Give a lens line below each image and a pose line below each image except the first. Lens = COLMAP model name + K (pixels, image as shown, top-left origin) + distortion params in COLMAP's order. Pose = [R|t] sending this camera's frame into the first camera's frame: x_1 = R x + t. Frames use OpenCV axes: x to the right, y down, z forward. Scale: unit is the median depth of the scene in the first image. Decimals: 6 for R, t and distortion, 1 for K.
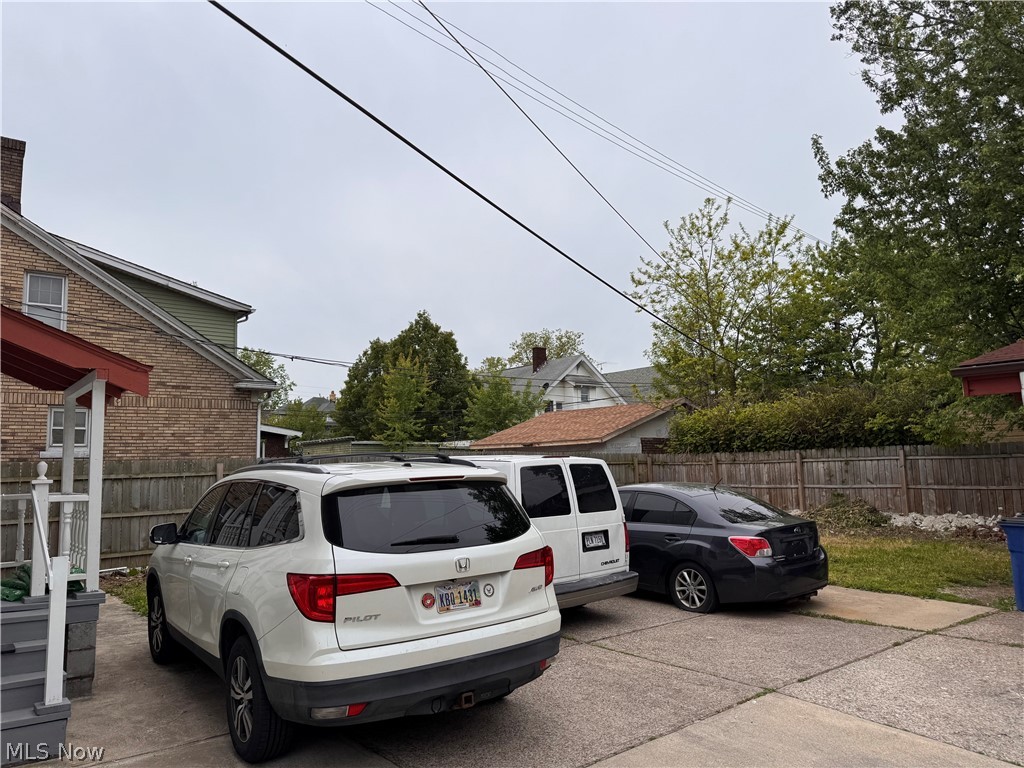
lens RADIAL K [[721.0, 0, 523.4], [0, 721.0, 378.4], [0, 0, 1]] dist [0.050925, -0.037340]
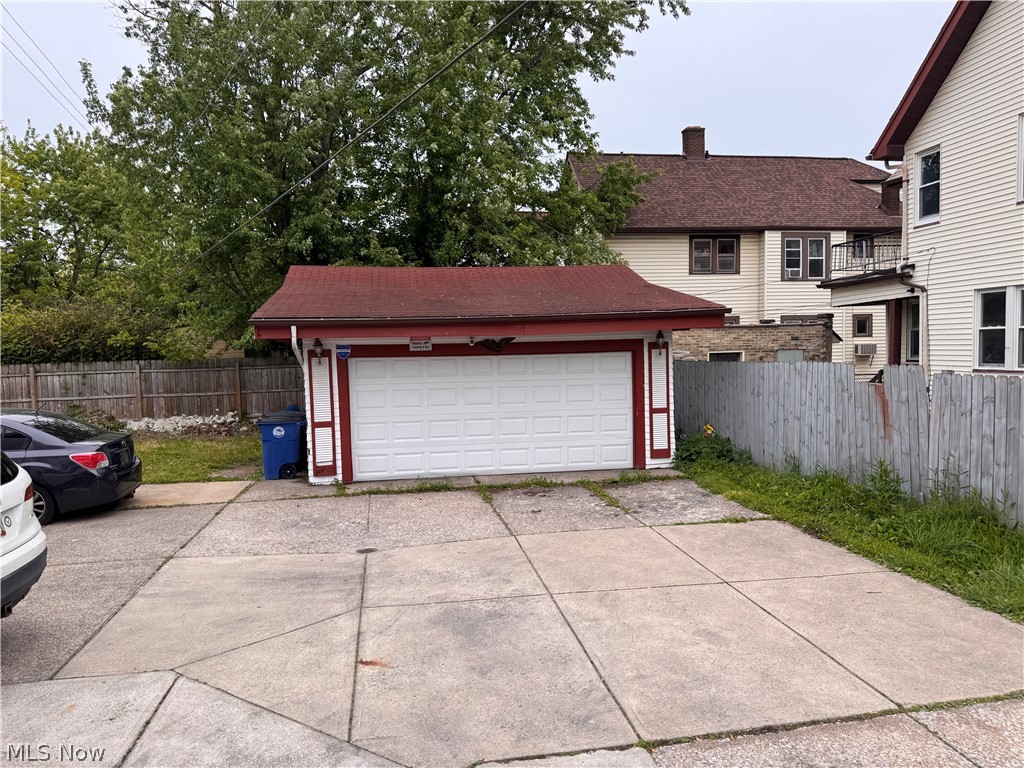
lens RADIAL K [[721.0, 0, 523.4], [0, 721.0, 378.4], [0, 0, 1]] dist [0.050925, -0.037340]
pose [[0.479463, -0.023363, 0.877251, -0.305575], [-0.097850, 0.991989, 0.079898, -0.047633], [-0.872090, -0.124147, 0.473336, -0.109541]]
